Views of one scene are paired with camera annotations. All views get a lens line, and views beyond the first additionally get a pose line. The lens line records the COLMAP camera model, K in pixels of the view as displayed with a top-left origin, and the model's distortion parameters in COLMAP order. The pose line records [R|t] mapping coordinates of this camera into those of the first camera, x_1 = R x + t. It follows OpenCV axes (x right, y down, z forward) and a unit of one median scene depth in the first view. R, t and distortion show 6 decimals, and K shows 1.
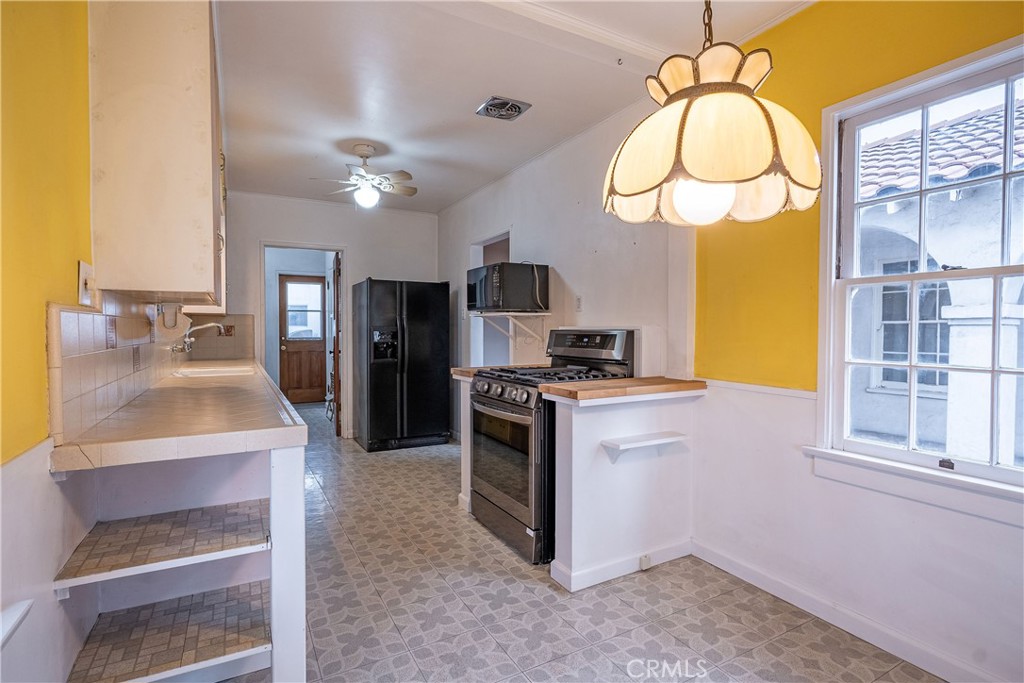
lens RADIAL K [[498.8, 0, 508.0], [0, 498.8, 341.6], [0, 0, 1]] dist [-0.001995, 0.001079]
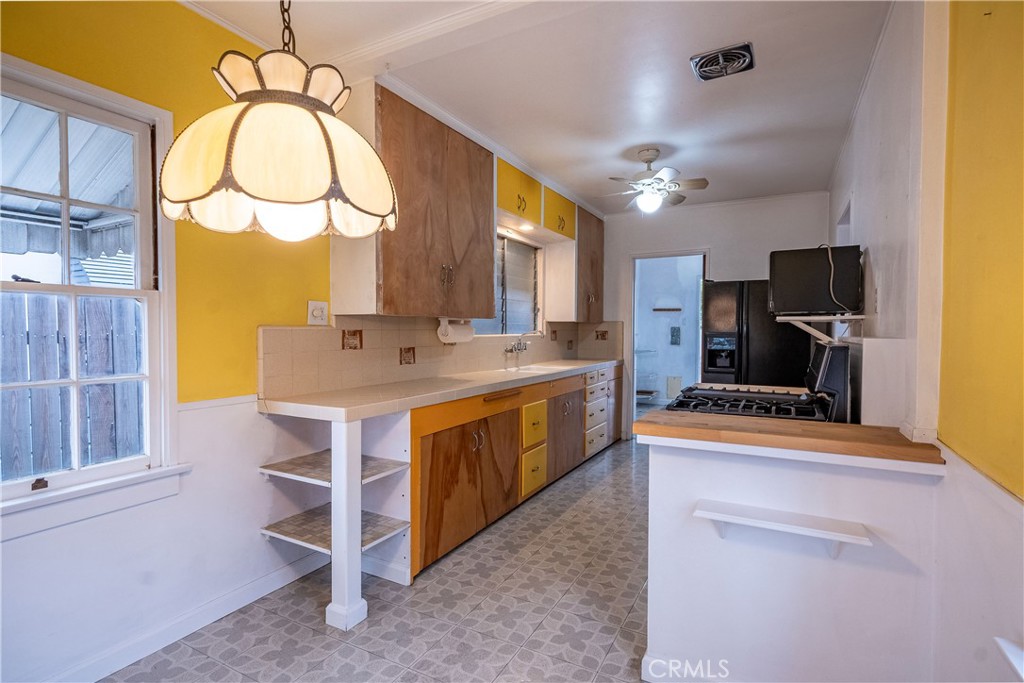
lens RADIAL K [[498.8, 0, 508.0], [0, 498.8, 341.6], [0, 0, 1]] dist [-0.001995, 0.001079]
pose [[0.544559, 0.022184, -0.838429, 0.615275], [-0.023032, 0.999669, 0.011491, -0.030352], [0.838406, 0.013054, 0.544889, 0.362587]]
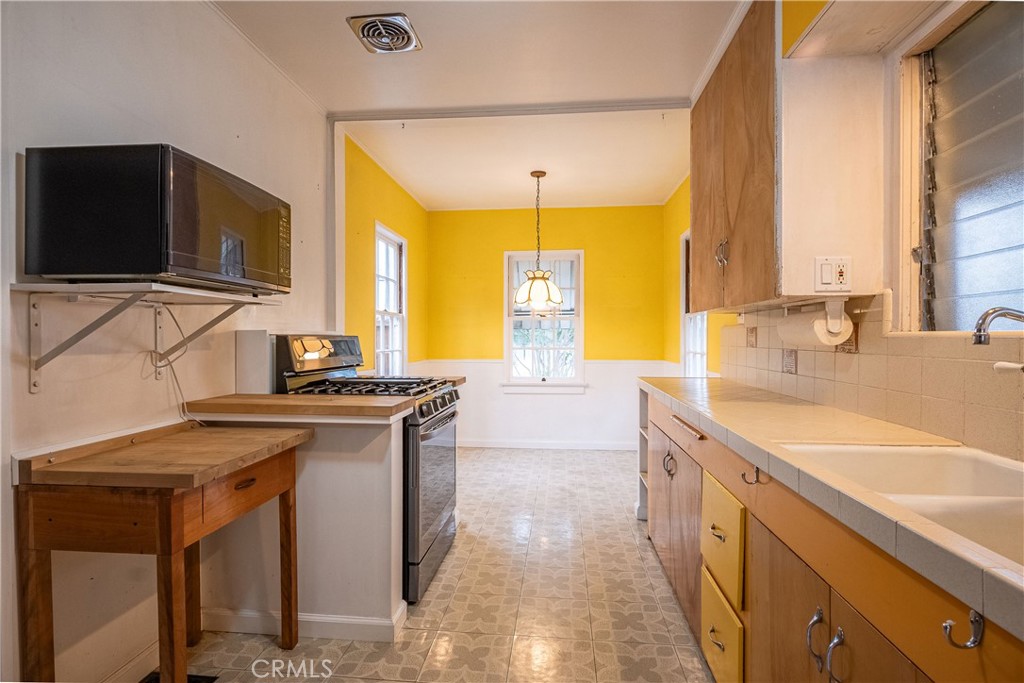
lens RADIAL K [[498.8, 0, 508.0], [0, 498.8, 341.6], [0, 0, 1]] dist [-0.001995, 0.001079]
pose [[-0.823245, -0.000220, 0.567686, -0.737190], [0.013652, 0.999703, 0.020186, -0.032781], [-0.567522, 0.024368, -0.822997, 1.938430]]
